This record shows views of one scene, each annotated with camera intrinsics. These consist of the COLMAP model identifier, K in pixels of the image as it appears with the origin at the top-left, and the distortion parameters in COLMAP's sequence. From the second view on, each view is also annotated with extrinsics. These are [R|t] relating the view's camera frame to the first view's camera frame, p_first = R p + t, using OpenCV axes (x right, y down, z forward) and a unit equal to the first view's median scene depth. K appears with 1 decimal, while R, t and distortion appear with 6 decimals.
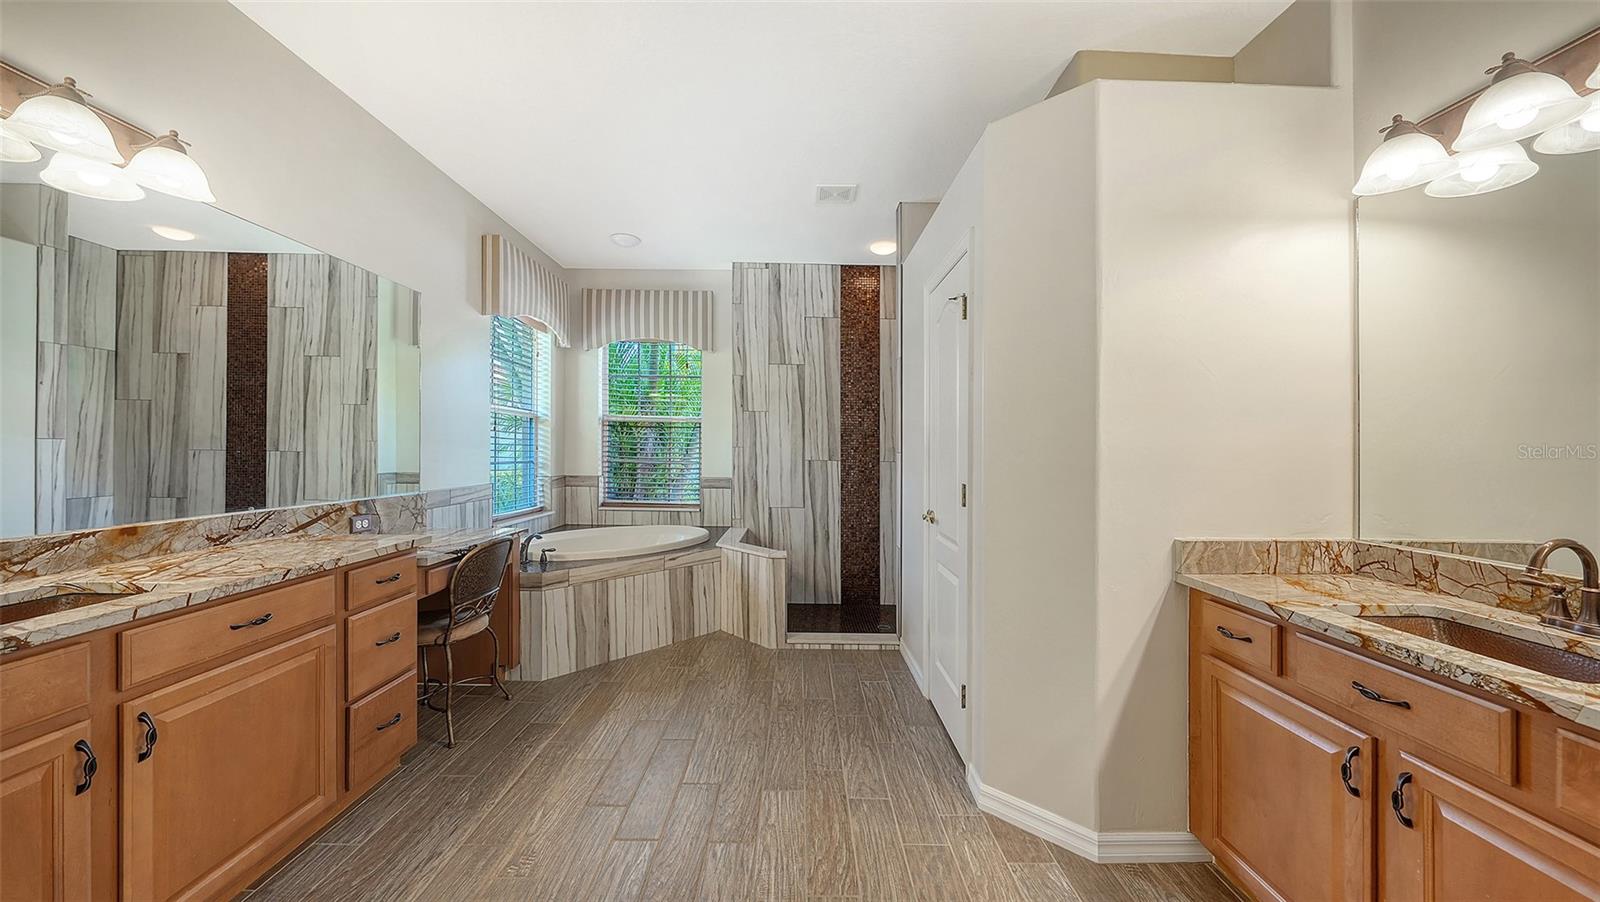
lens RADIAL K [[555.8, 0, 811.0], [0, 555.8, 452.0], [0, 0, 1]] dist [-0.006814, 0.000071]
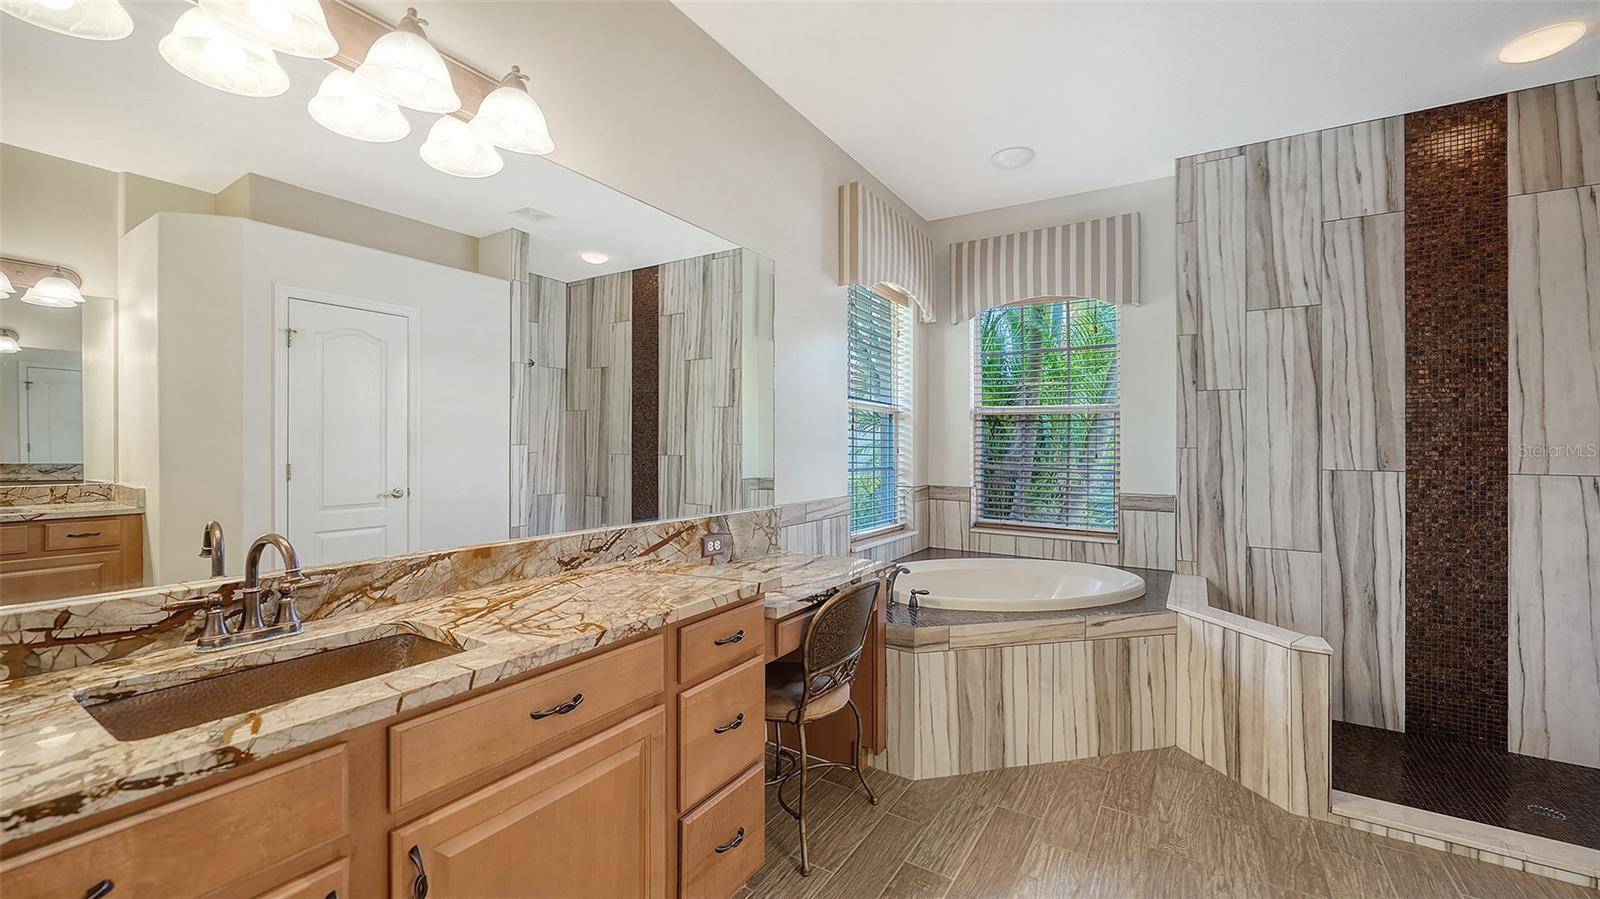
lens RADIAL K [[626.3, 0, 799.2], [0, 626.3, 443.1], [0, 0, 1]] dist [0.002616, 0.000130]
pose [[0.829376, -0.011117, -0.558581, -0.115233], [0.001341, 0.999839, -0.017907, -0.002502], [0.558690, 0.014103, 0.829257, 0.183520]]
